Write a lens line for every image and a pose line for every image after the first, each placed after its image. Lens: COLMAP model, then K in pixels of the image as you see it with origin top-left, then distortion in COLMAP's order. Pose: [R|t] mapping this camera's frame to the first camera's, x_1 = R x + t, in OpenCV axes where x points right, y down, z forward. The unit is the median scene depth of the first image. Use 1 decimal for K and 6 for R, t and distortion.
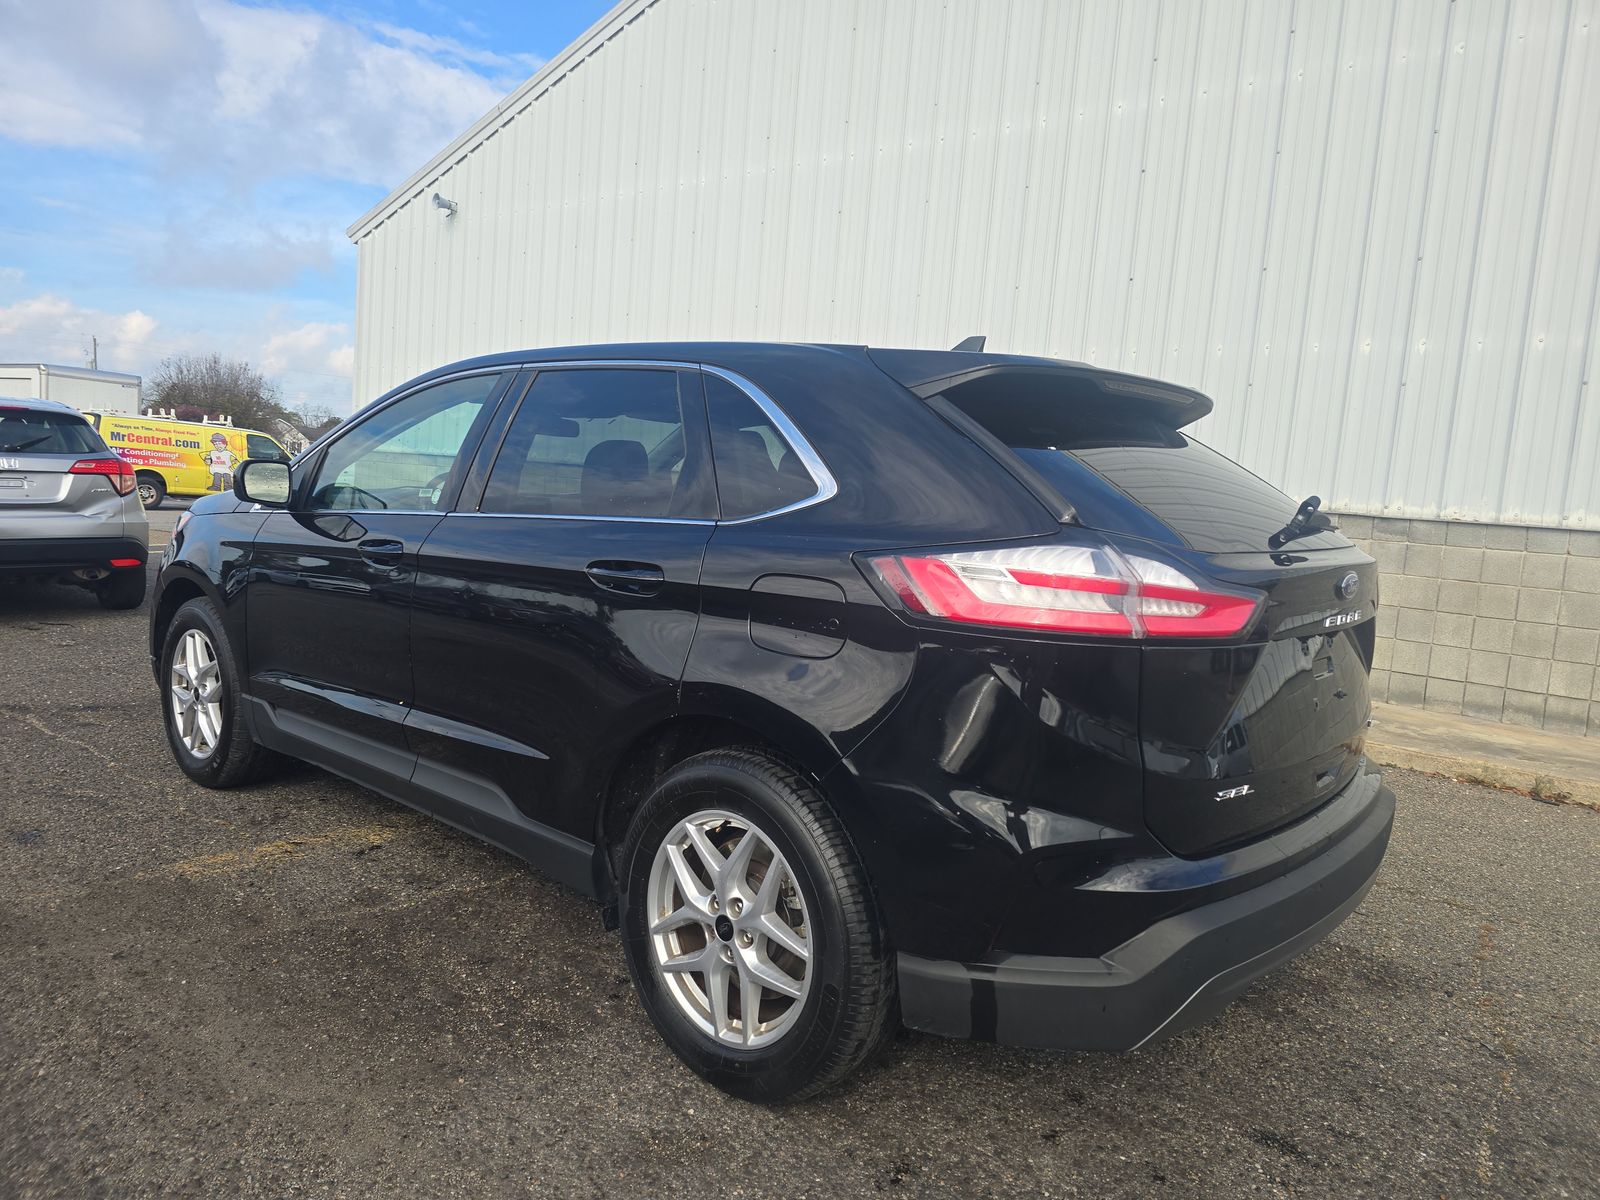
lens RADIAL K [[1097.1, 0, 809.7], [0, 1097.1, 604.8], [0, 0, 1]] dist [0.055953, -0.045524]
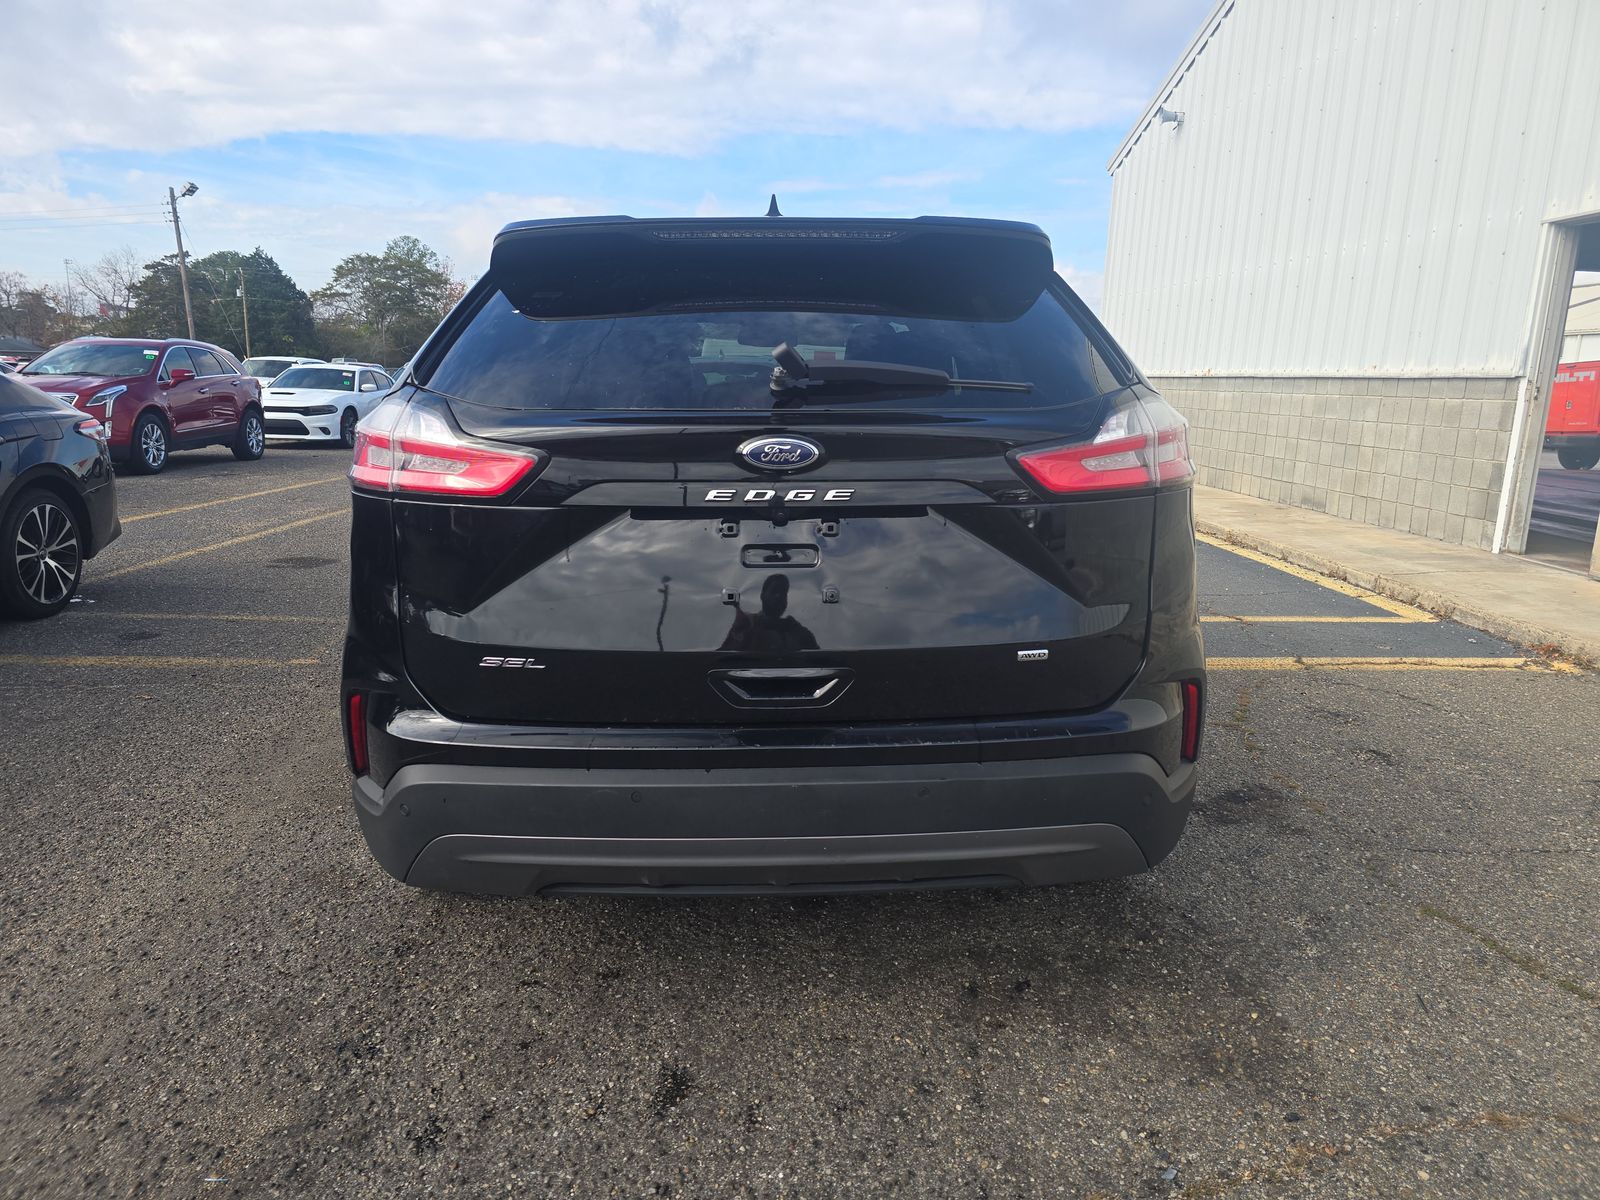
lens RADIAL K [[1085.8, 0, 796.0], [0, 1085.8, 602.8], [0, 0, 1]] dist [0.055346, -0.049139]
pose [[0.662082, 0.090595, -0.743935, 0.337344], [-0.045637, 0.995698, 0.080638, 0.006730], [0.748040, -0.019439, 0.663369, 0.151551]]
